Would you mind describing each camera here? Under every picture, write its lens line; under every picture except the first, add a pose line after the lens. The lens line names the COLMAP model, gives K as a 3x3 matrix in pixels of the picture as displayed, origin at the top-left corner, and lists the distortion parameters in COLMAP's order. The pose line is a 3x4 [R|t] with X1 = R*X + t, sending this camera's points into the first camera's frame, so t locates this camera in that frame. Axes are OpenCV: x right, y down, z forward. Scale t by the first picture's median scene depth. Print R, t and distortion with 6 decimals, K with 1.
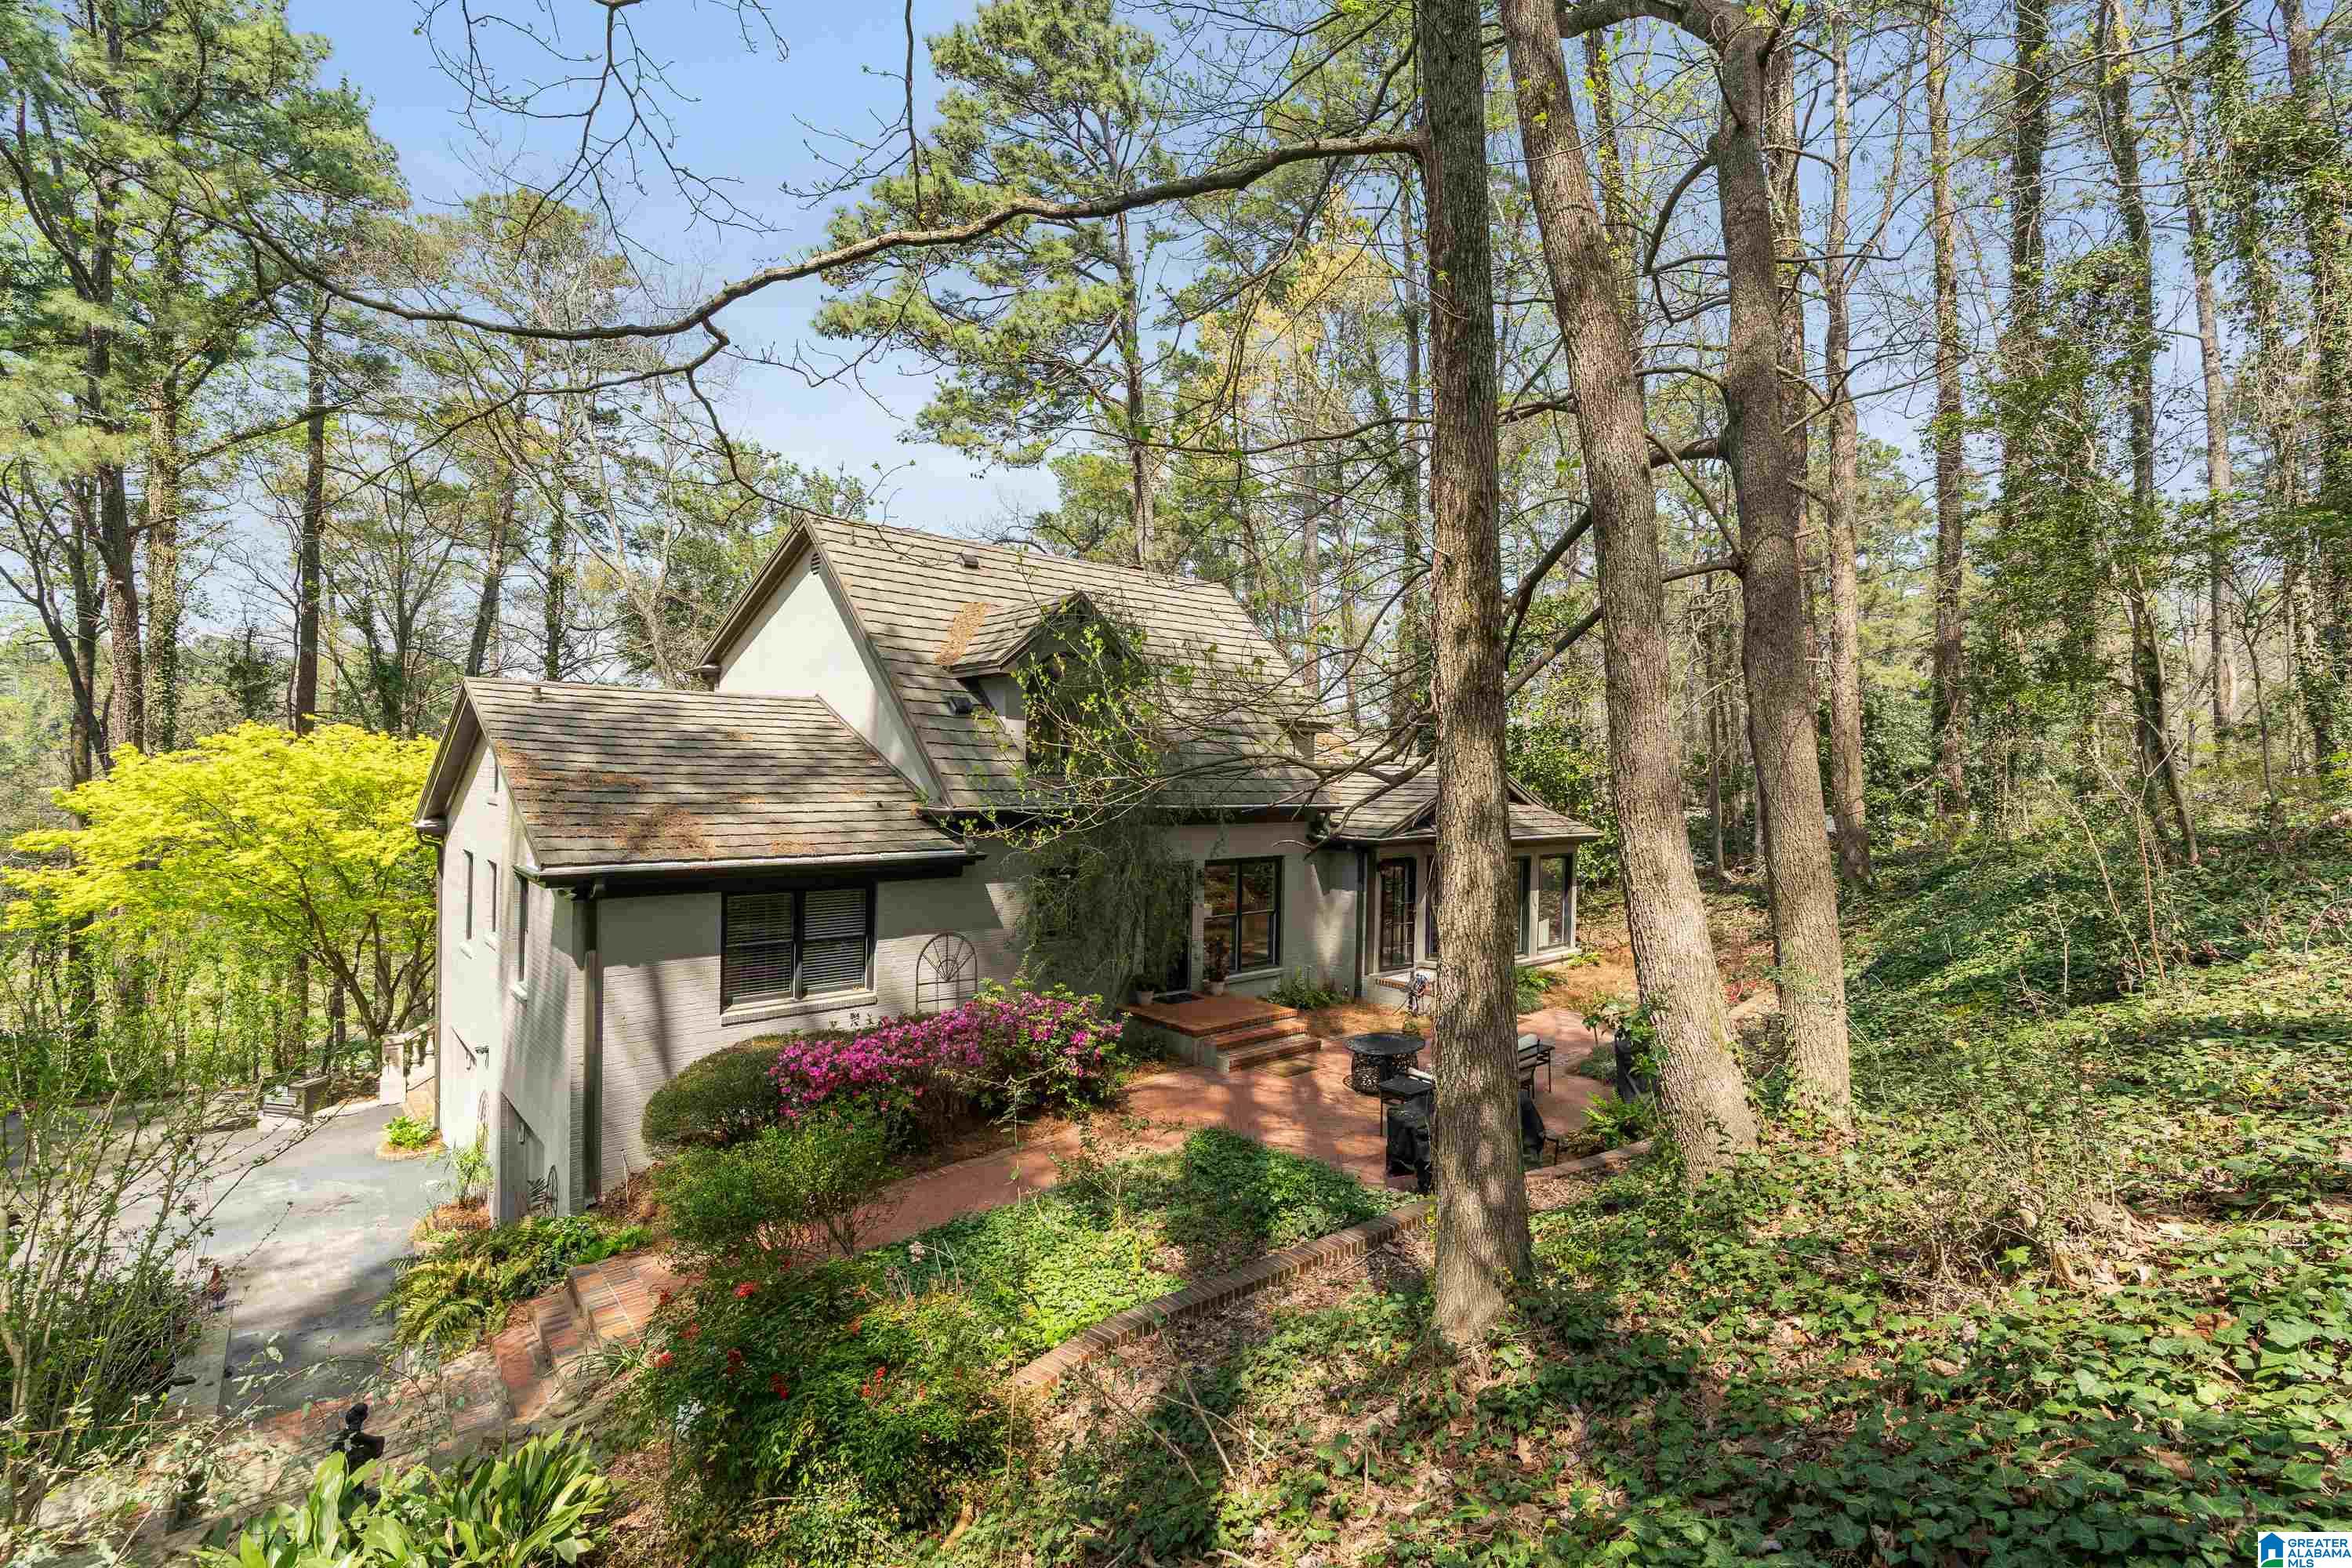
lens RADIAL K [[1080.5, 0, 1188.0], [0, 1080.5, 766.6], [0, 0, 1]] dist [0.003467, -0.000167]
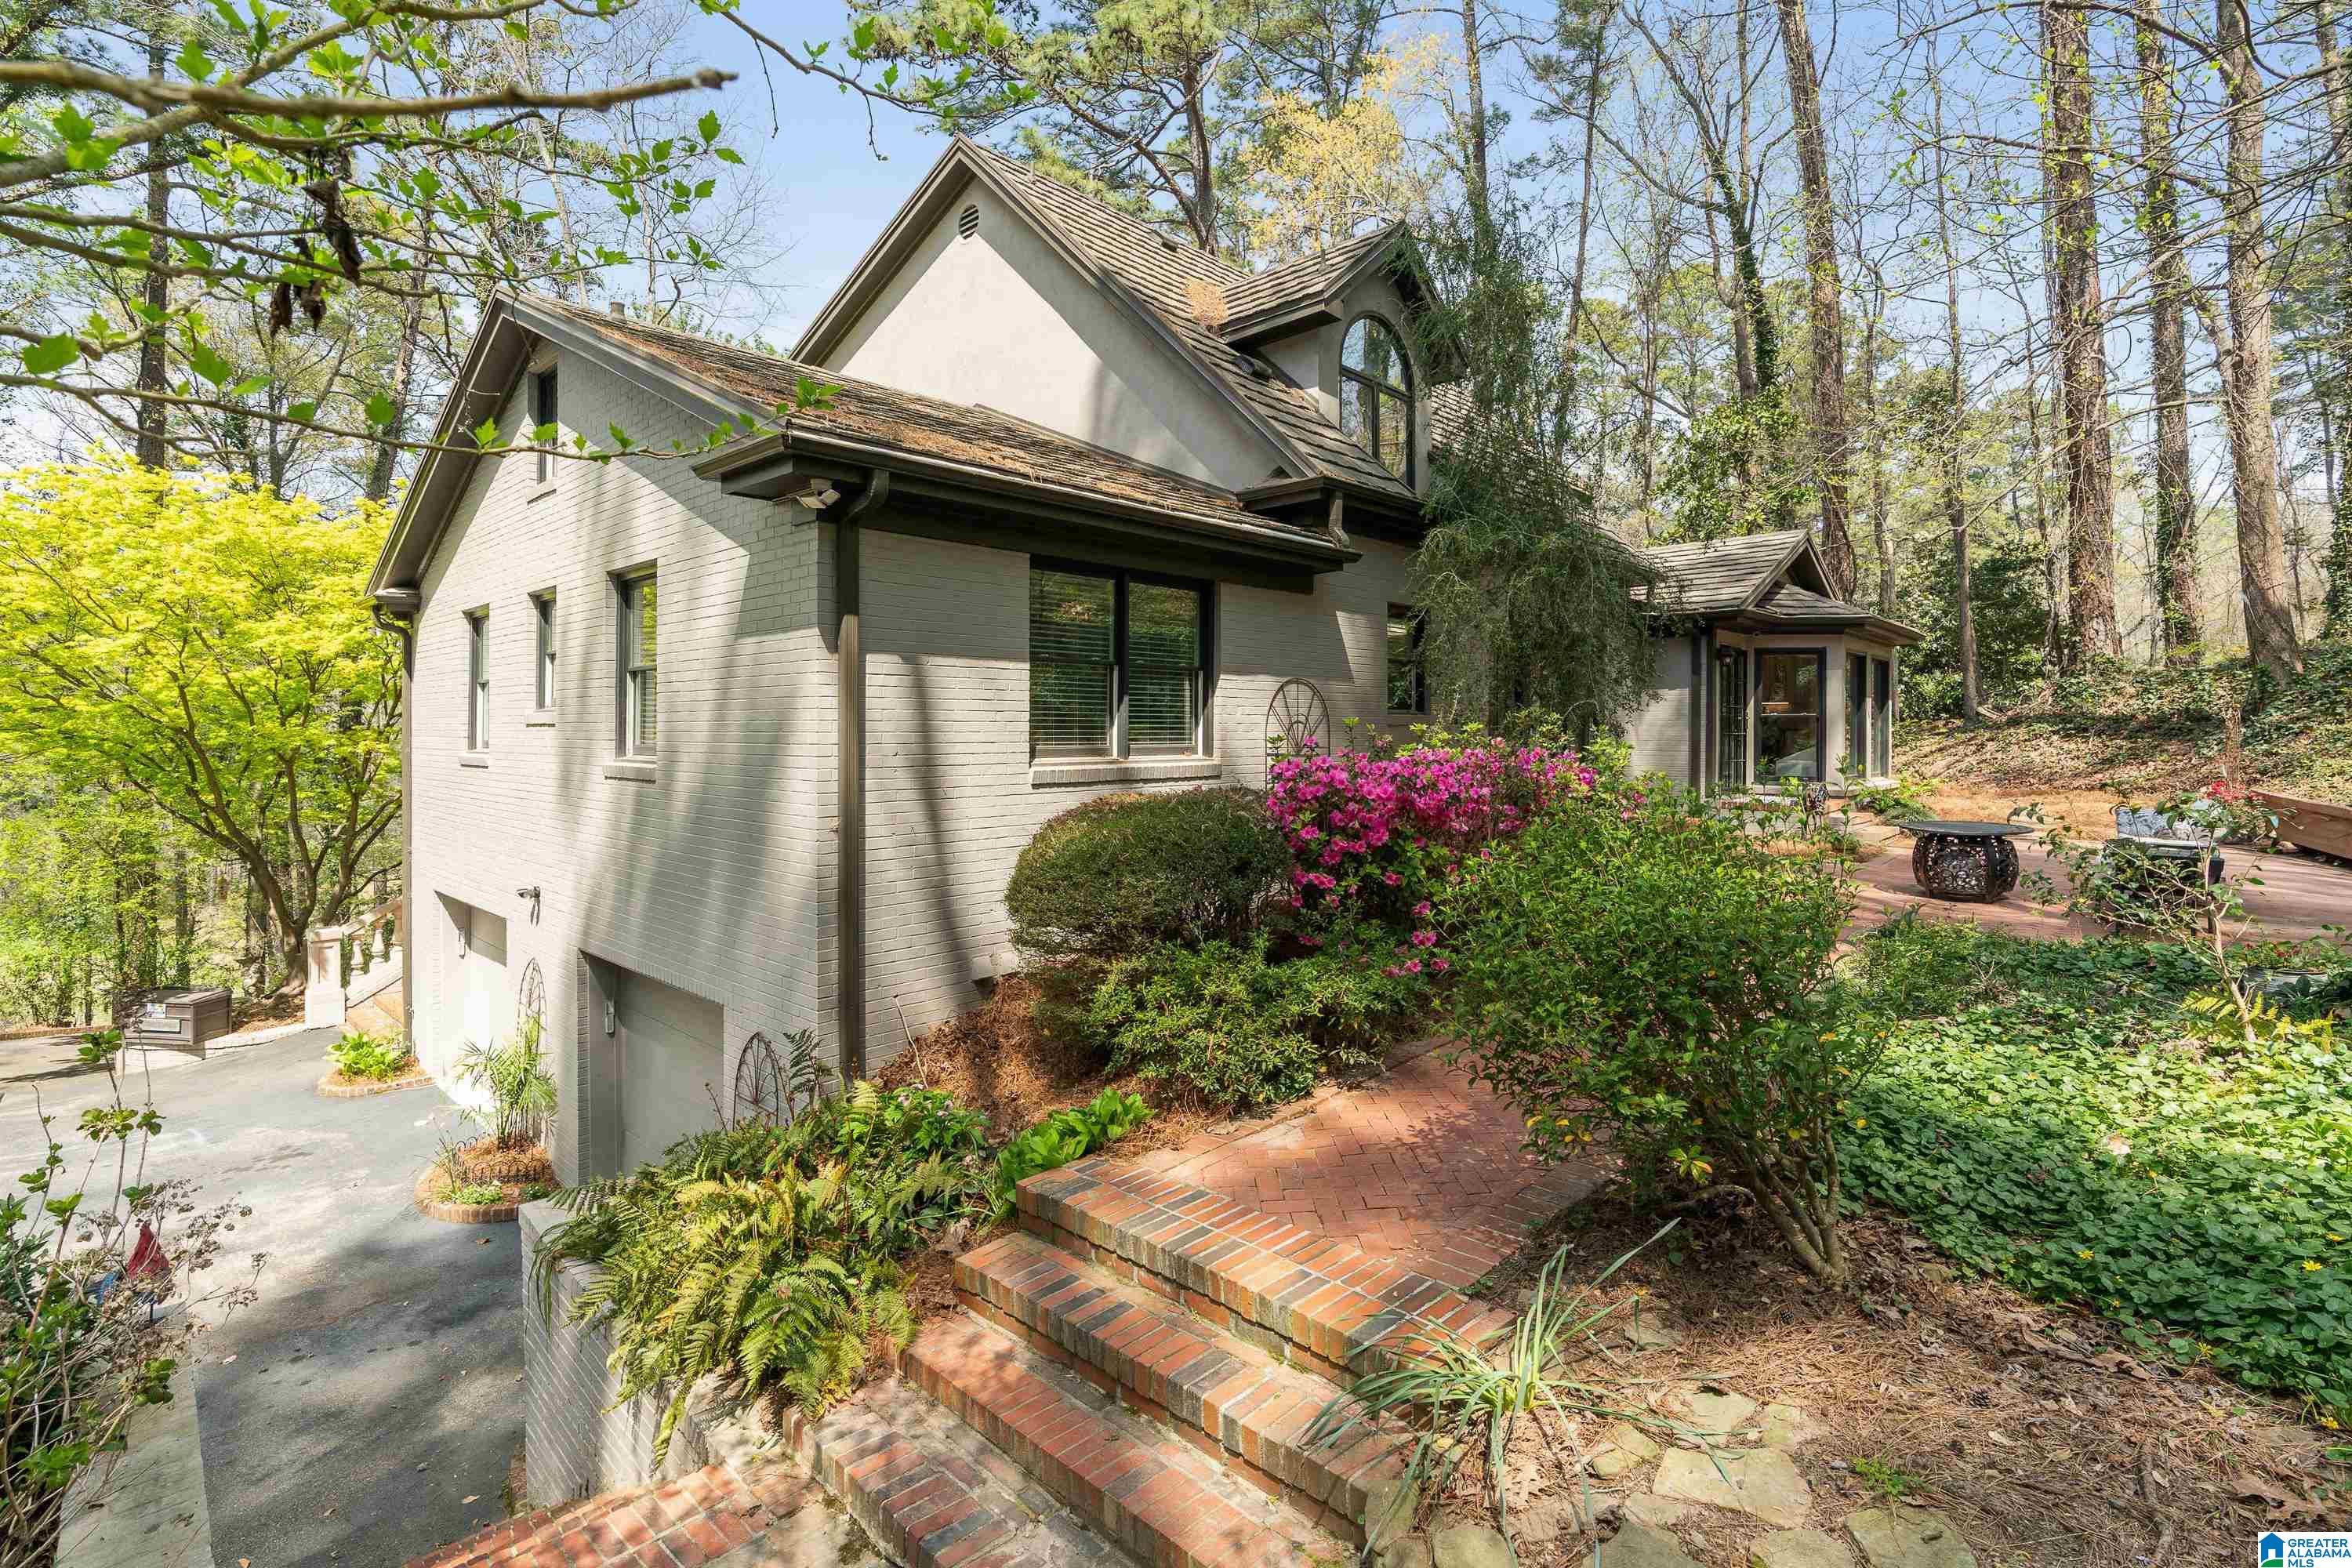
lens RADIAL K [[1080.5, 0, 1152.1], [0, 1080.5, 728.9], [0, 0, 1]] dist [0.003467, -0.000167]
pose [[0.996579, -0.017537, 0.080763, -0.291927], [0.018357, 0.999787, -0.009426, 0.152973], [-0.080581, 0.010877, 0.996689, 0.299205]]
